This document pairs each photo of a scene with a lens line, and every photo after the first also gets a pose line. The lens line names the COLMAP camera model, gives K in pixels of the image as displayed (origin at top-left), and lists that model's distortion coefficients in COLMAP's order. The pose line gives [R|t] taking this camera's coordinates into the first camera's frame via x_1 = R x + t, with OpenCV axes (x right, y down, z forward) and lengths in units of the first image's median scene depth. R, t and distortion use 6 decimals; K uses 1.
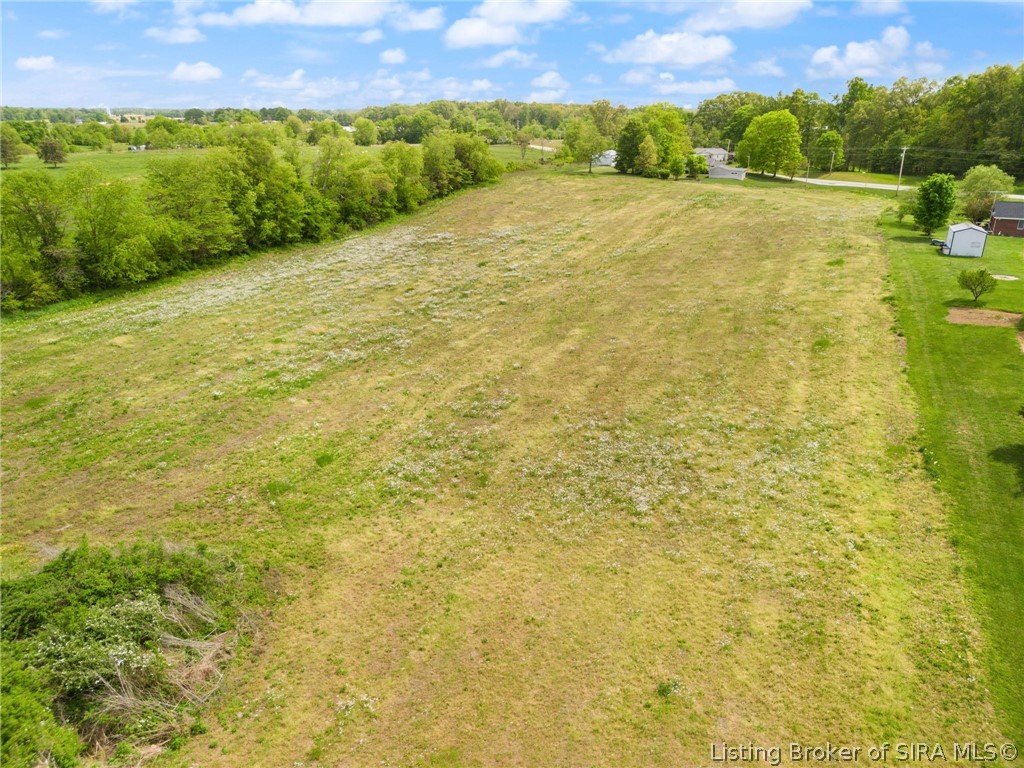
lens RADIAL K [[720.4, 0, 512.0], [0, 720.4, 384.0], [0, 0, 1]] dist [0.090516, -0.095143]
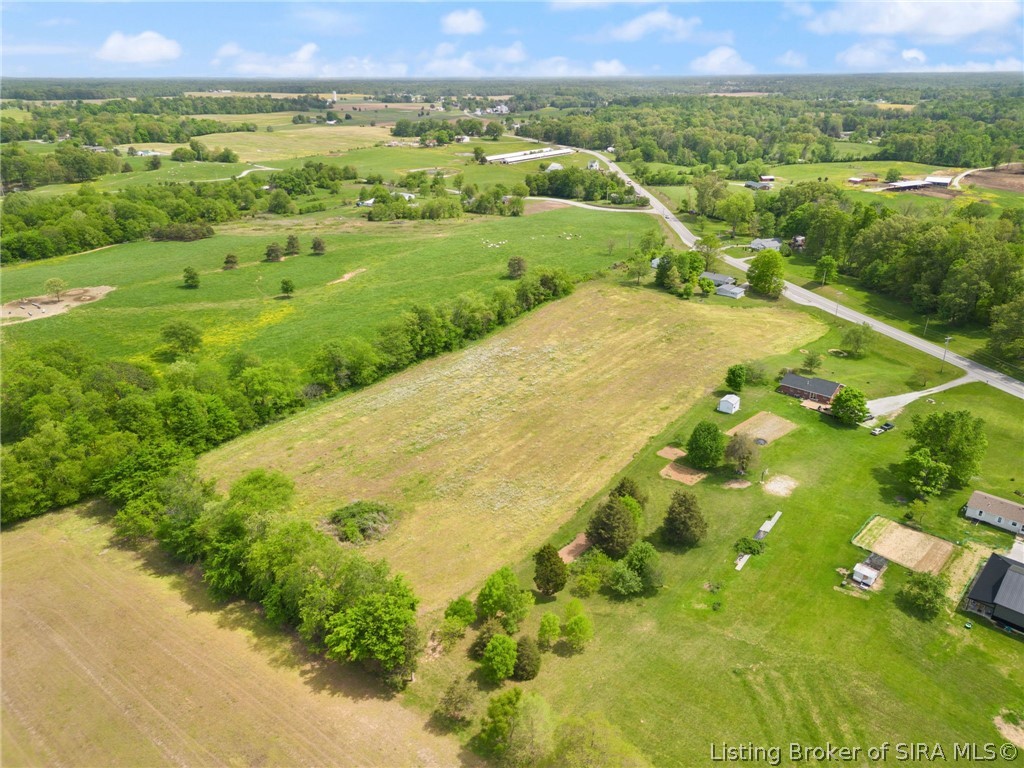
lens RADIAL K [[720.4, 0, 512.0], [0, 720.4, 384.0], [0, 0, 1]] dist [0.090516, -0.095143]
pose [[0.968029, 0.095291, -0.232034, 0.523856], [-0.084429, 0.994836, 0.056324, -0.338269], [0.236203, -0.034933, 0.971076, -1.270348]]
